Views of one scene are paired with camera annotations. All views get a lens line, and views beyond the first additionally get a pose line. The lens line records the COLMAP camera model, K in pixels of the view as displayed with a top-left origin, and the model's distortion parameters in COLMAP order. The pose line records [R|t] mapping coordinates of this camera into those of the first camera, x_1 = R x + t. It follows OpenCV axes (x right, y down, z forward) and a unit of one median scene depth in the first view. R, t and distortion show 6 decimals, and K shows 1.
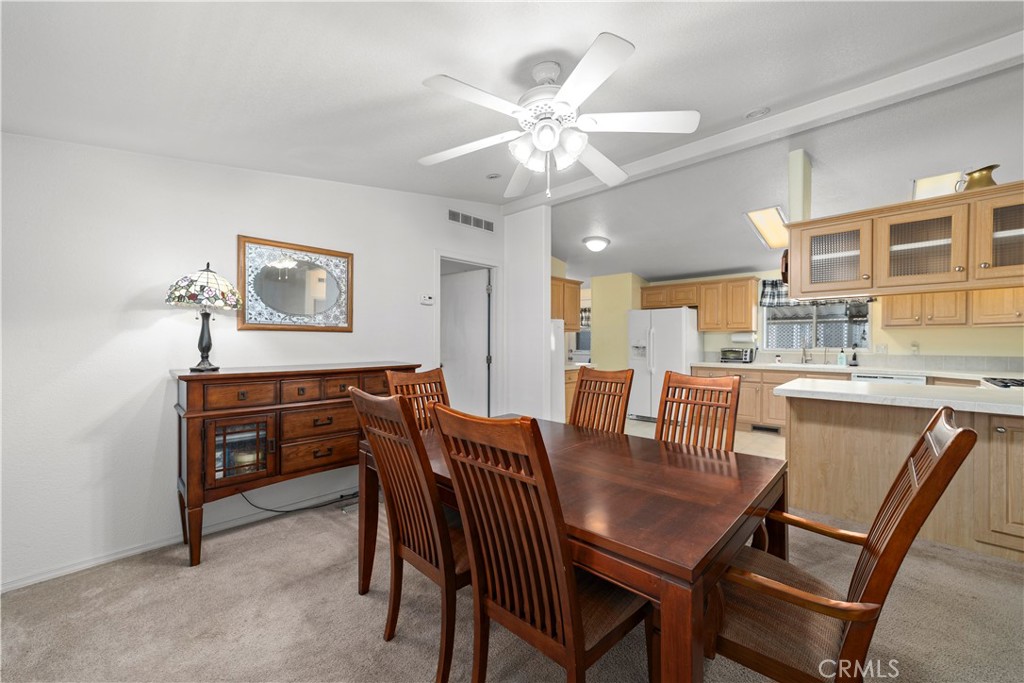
lens RADIAL K [[400.8, 0, 514.5], [0, 400.8, 339.5], [0, 0, 1]] dist [-0.021103, 0.008078]
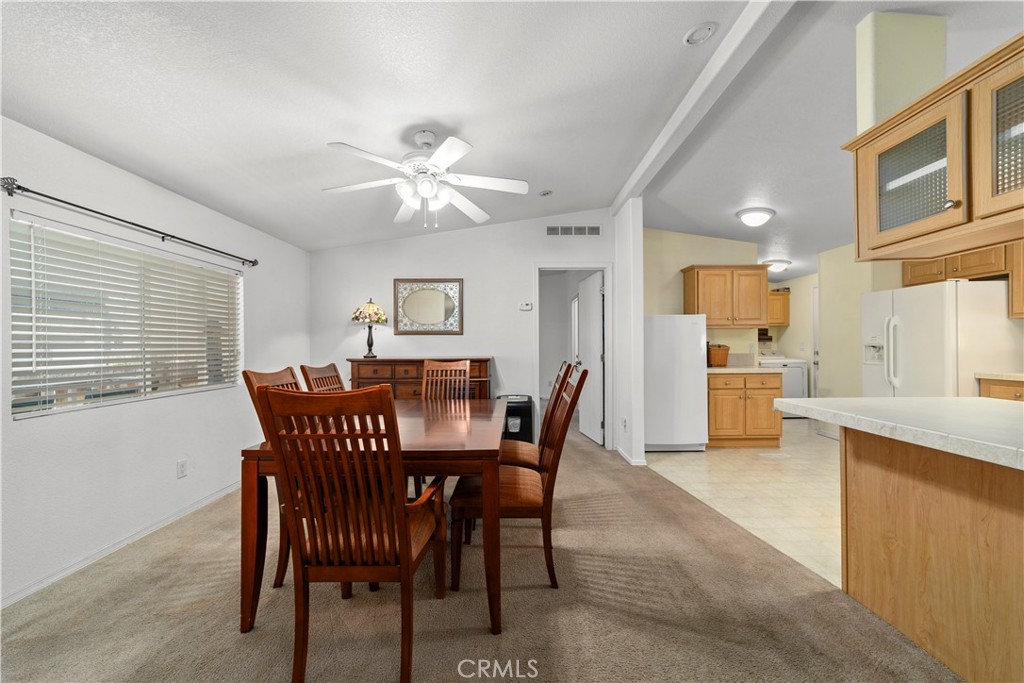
lens RADIAL K [[394.4, 0, 513.3], [0, 394.4, 346.7], [0, 0, 1]] dist [-0.013877, 0.007469]
pose [[0.685068, -0.004131, -0.728467, 0.727246], [0.008969, 0.999956, 0.002764, 0.022246], [0.728424, -0.008427, 0.685075, 0.176603]]
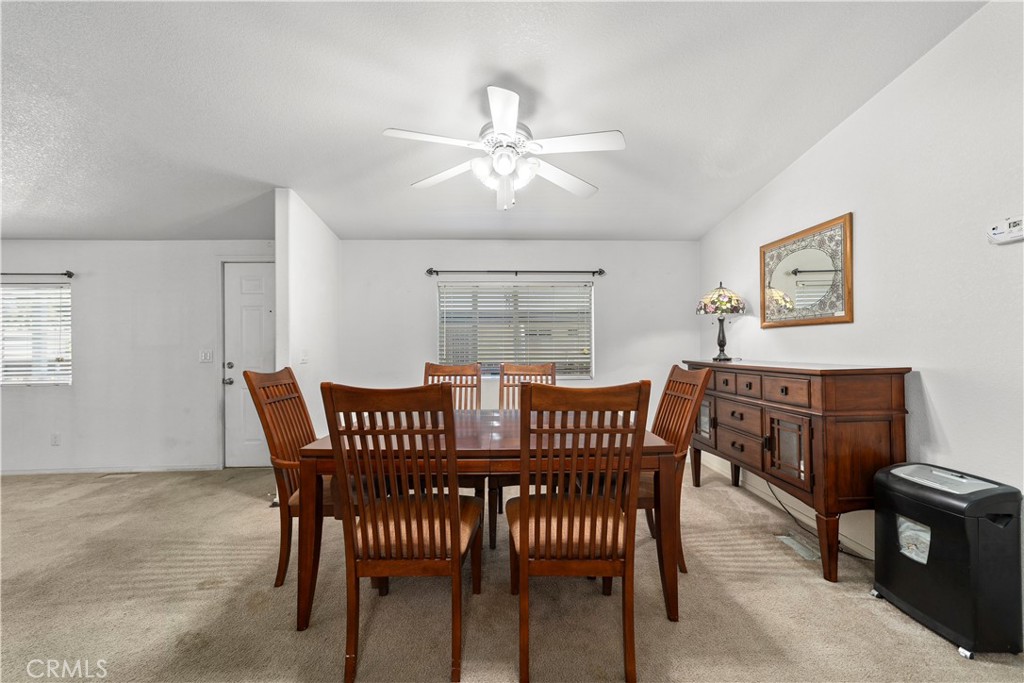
lens RADIAL K [[394.4, 0, 513.3], [0, 394.4, 346.7], [0, 0, 1]] dist [-0.013877, 0.007469]
pose [[-0.699814, -0.002108, -0.714322, 0.518542], [0.004532, 0.999962, -0.007390, 0.027772], [0.714310, -0.008409, -0.699779, 1.057741]]
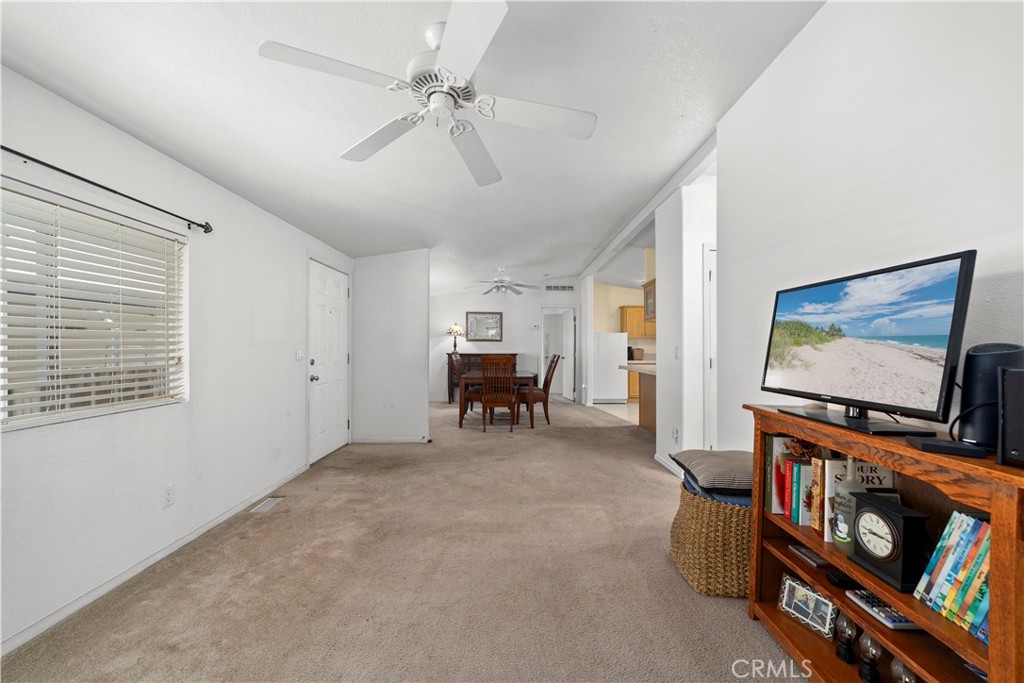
lens RADIAL K [[400.8, 0, 514.5], [0, 400.8, 339.5], [0, 0, 1]] dist [-0.021103, 0.008078]
pose [[0.695308, -0.014467, -0.718566, 1.591494], [-0.001464, 0.999767, -0.021545, 0.027169], [0.718710, 0.016032, 0.695125, -0.815137]]
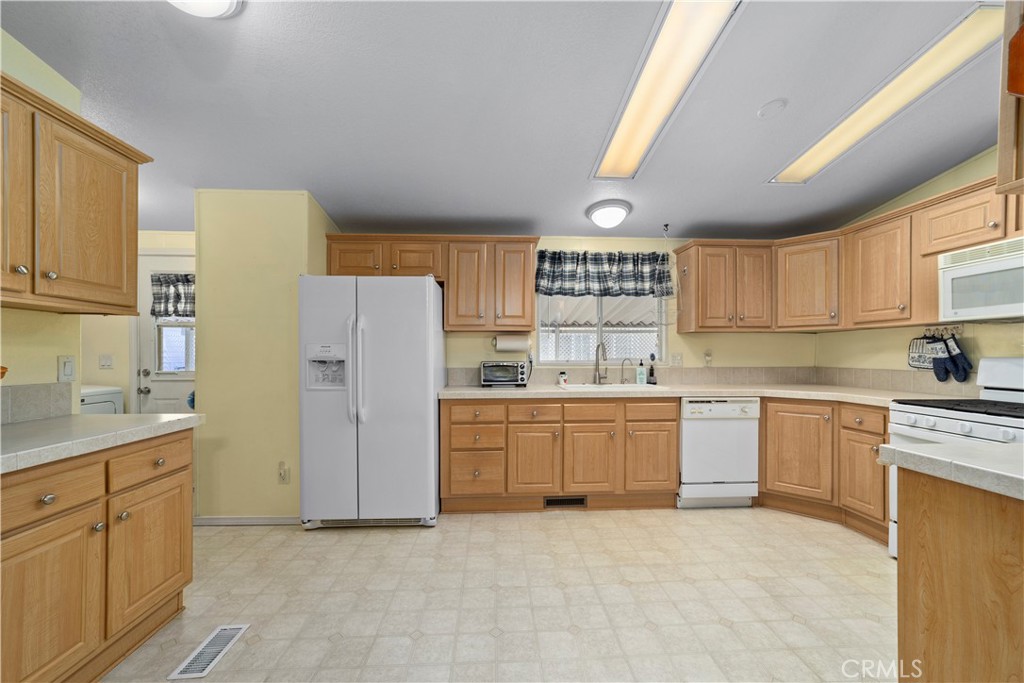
lens RADIAL K [[395.4, 0, 511.9], [0, 395.4, 358.2], [0, 0, 1]] dist [-0.008864, 0.000338]
pose [[0.690005, -0.005803, 0.723781, 0.272445], [-0.000788, 0.999961, 0.008768, 0.021858], [-0.723804, -0.006620, 0.689974, 1.087708]]
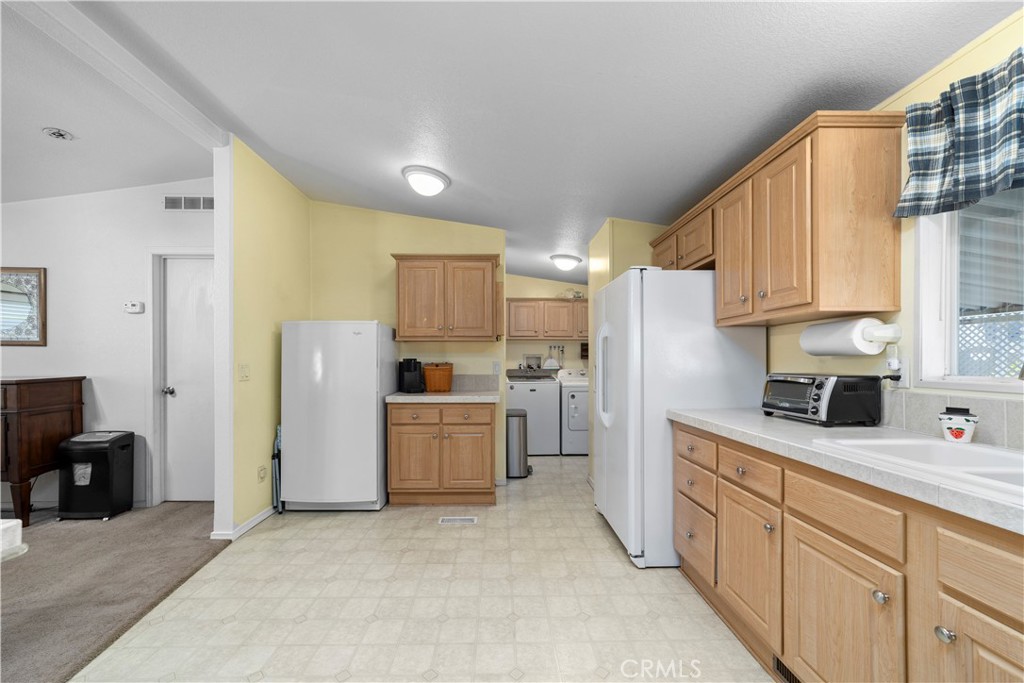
lens RADIAL K [[401.6, 0, 508.8], [0, 401.6, 360.8], [0, 0, 1]] dist [-0.019539, 0.009084]
pose [[0.702572, -0.001012, -0.711612, 1.126224], [0.001461, 0.999999, 0.000020, 0.020600], [0.711611, -0.001054, 0.702573, 1.127106]]
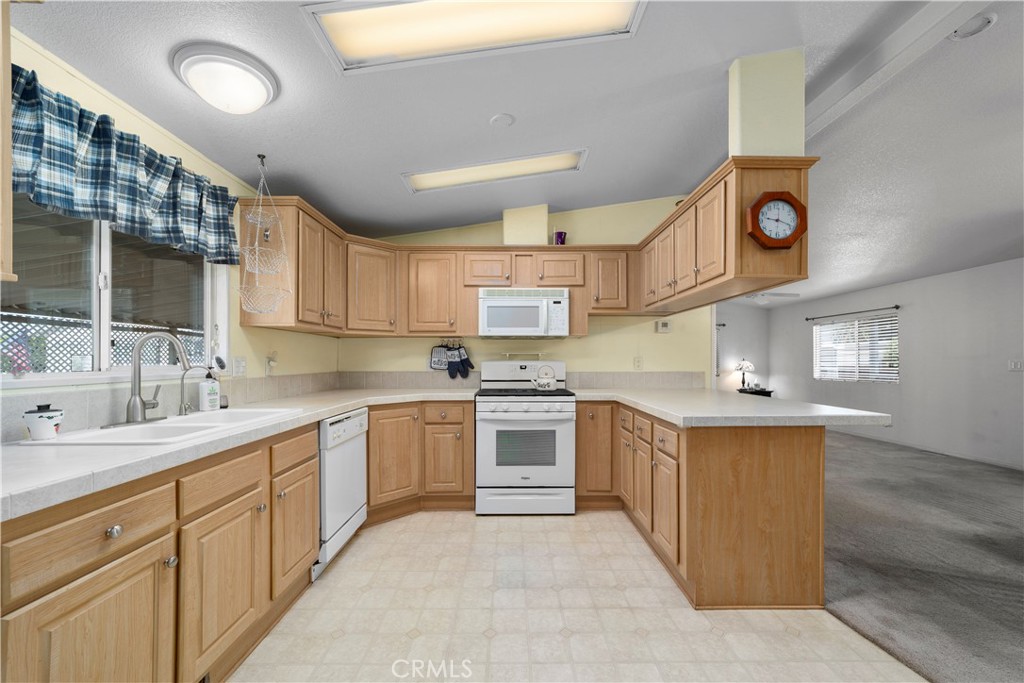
lens RADIAL K [[401.6, 0, 508.8], [0, 401.6, 360.8], [0, 0, 1]] dist [-0.019539, 0.009084]
pose [[-0.693562, 0.001192, 0.720396, 0.536264], [0.002789, 0.999996, 0.001031, 0.025116], [-0.720392, 0.002724, -0.693562, 1.679093]]
